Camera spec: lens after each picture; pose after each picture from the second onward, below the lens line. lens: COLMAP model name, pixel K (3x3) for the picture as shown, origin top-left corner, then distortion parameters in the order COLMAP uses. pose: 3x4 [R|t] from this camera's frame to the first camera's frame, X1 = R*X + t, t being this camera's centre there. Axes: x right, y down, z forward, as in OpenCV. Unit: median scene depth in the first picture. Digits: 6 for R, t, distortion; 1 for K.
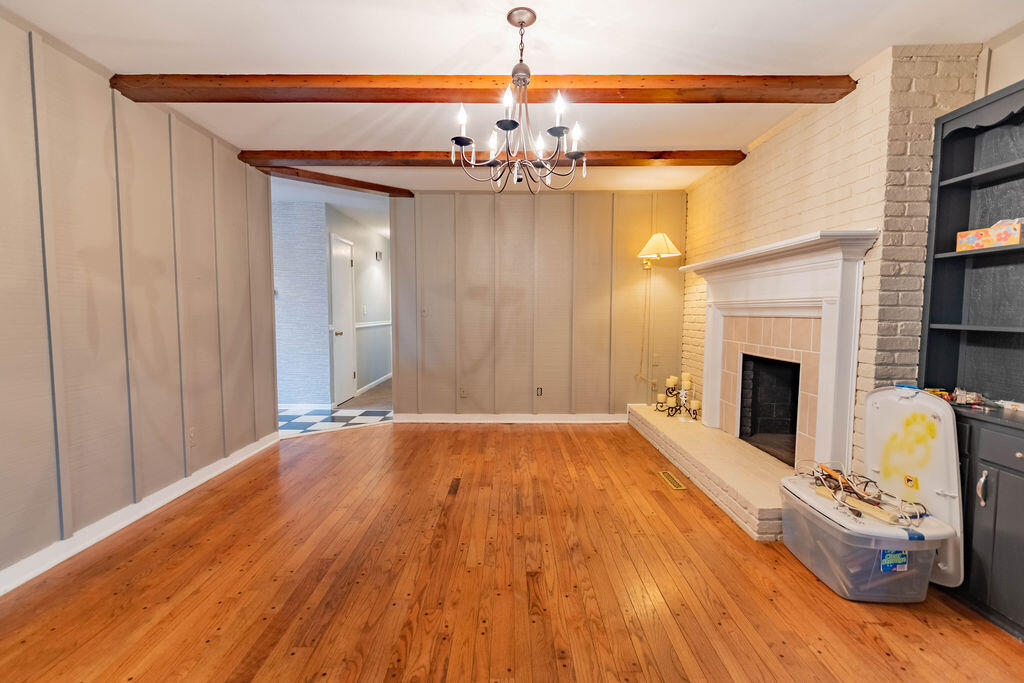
lens RADIAL K [[455.5, 0, 509.3], [0, 455.5, 342.6], [0, 0, 1]] dist [0.004150, 0.000057]
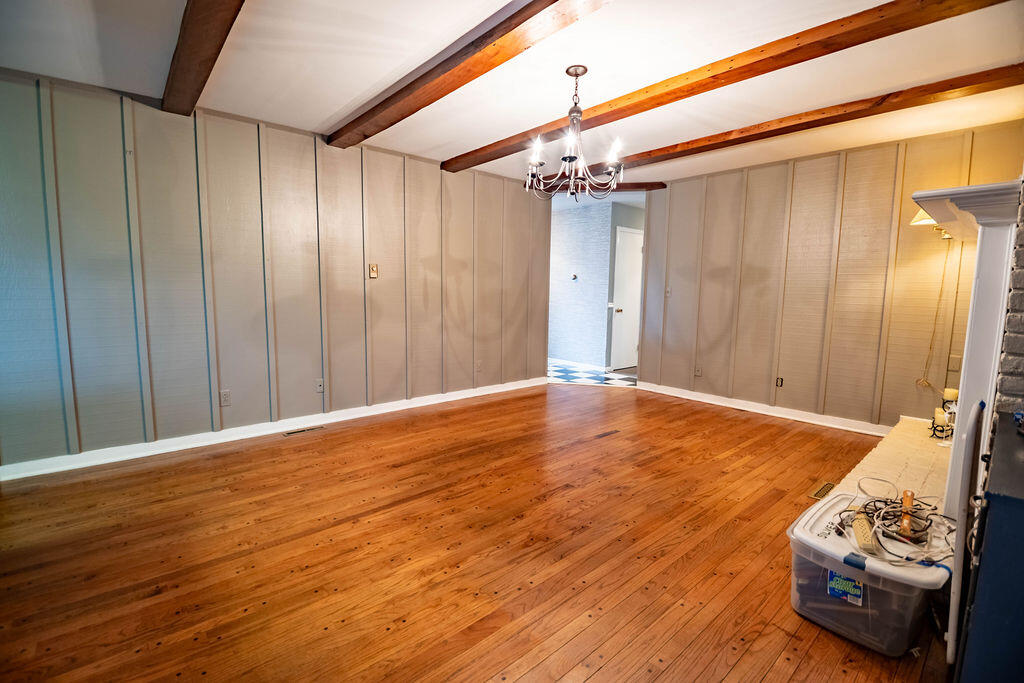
lens RADIAL K [[455.5, 0, 509.3], [0, 455.5, 342.6], [0, 0, 1]] dist [0.004150, 0.000057]
pose [[0.661154, 0.094682, -0.744252, 0.722037], [-0.065919, 0.995499, 0.068086, 0.002652], [0.747348, 0.004045, 0.664420, -0.026476]]
